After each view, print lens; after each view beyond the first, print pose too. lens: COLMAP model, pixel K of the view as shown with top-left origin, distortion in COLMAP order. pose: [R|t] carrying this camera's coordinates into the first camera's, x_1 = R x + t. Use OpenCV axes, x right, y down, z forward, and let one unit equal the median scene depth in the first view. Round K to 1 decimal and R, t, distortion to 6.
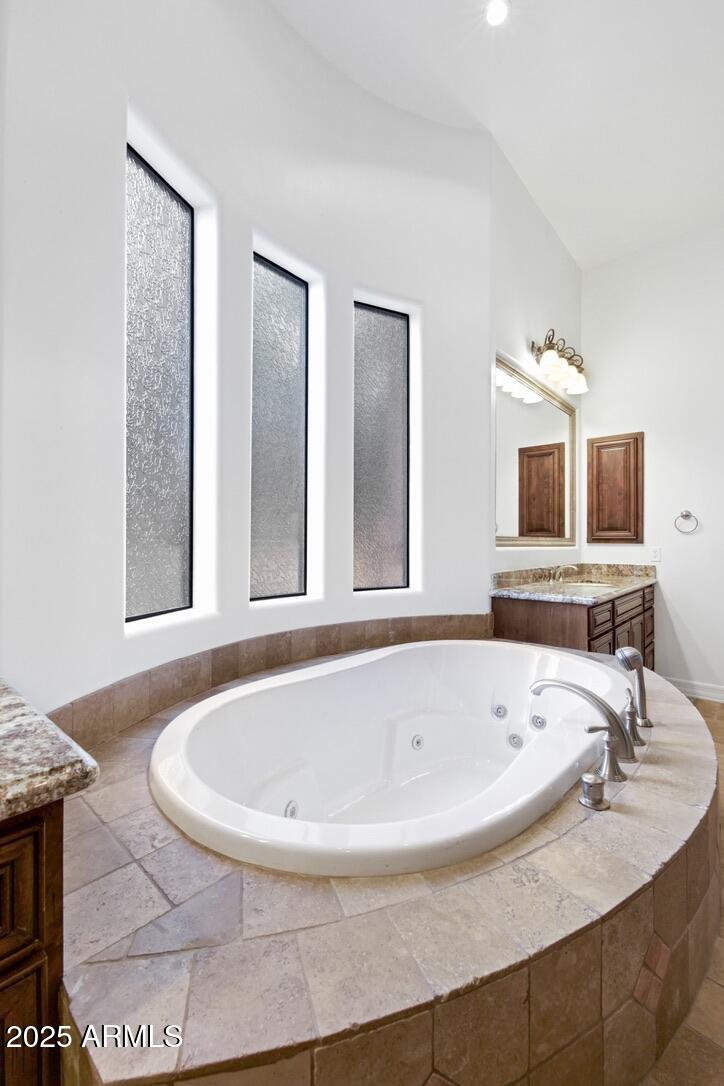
lens RADIAL K [[457.9, 0, 357.6], [0, 457.9, 541.5], [0, 0, 1]] dist [-0.001102, 0.000103]
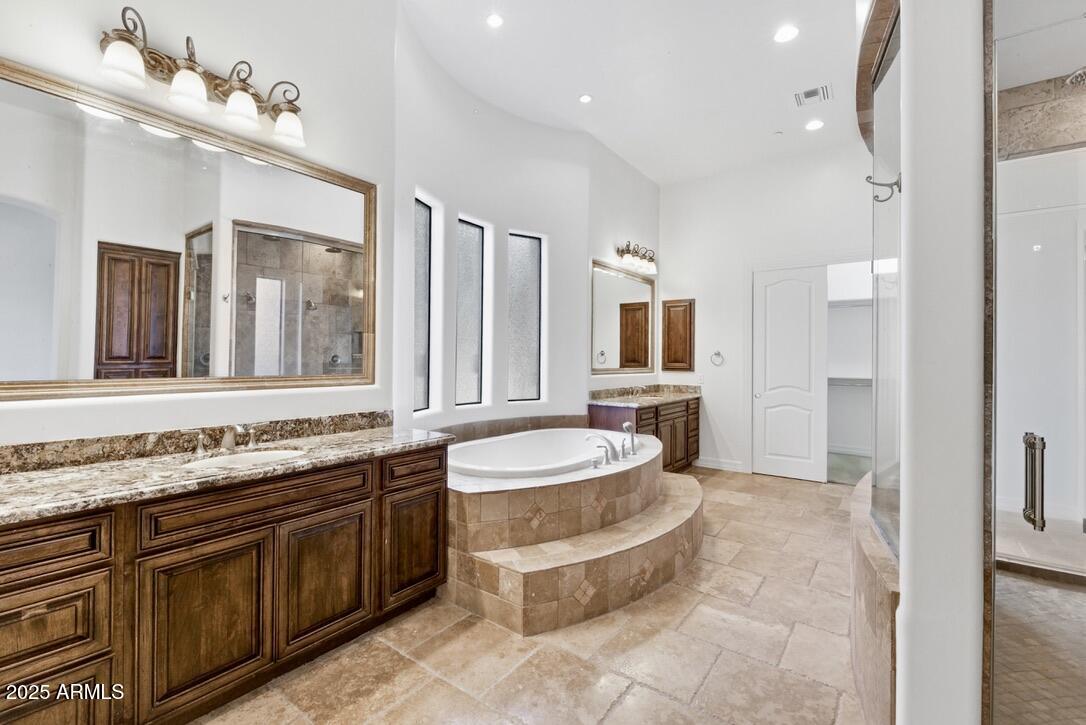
lens RADIAL K [[457.9, 0, 541.6], [0, 457.9, 355.7], [0, 0, 1]] dist [-0.001102, 0.000103]
pose [[0.995882, 0.004872, 0.090524, -0.026750], [-0.004066, 0.999950, -0.009088, -0.034180], [-0.090563, 0.008682, 0.995853, -0.511477]]
